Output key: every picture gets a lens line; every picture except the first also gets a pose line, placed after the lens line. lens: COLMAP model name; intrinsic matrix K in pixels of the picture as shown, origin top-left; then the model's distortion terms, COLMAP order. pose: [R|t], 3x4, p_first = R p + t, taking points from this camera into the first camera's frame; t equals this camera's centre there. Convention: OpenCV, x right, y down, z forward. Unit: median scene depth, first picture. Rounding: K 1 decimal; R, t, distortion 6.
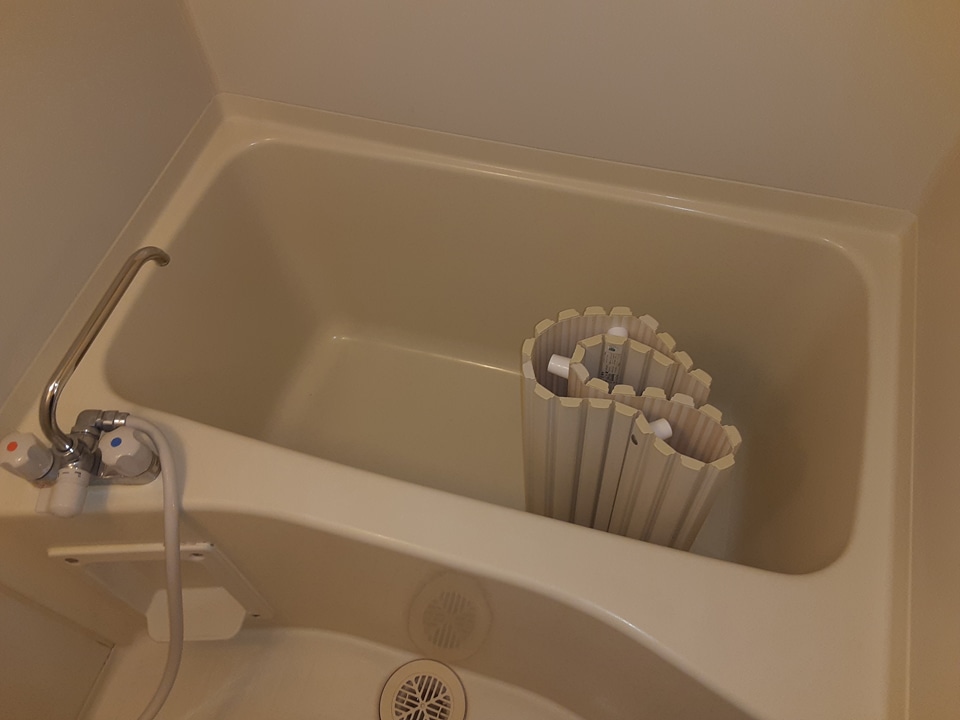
lens RADIAL K [[778.7, 0, 481.0], [0, 778.7, 358.2], [0, 0, 1]] dist [0.060648, -0.045732]
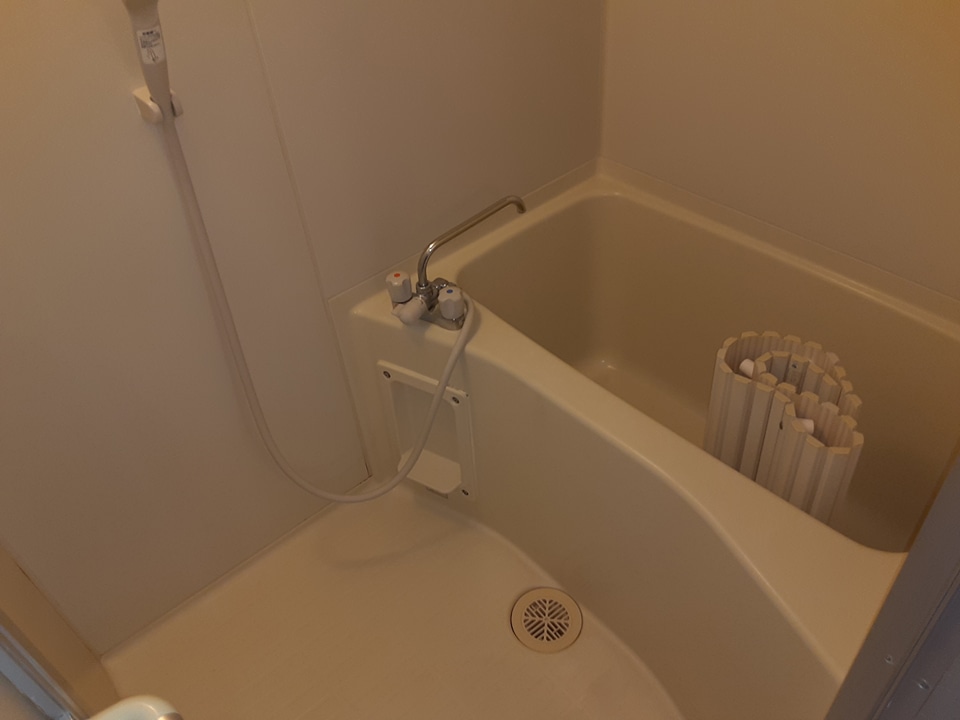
lens RADIAL K [[778.7, 0, 479.3], [0, 778.7, 361.9], [0, 0, 1]] dist [0.060648, -0.045732]
pose [[0.843783, 0.343976, -0.411960, 0.260474], [-0.432986, 0.889849, -0.143847, 0.391879], [0.317102, 0.299749, 0.899776, -0.326244]]
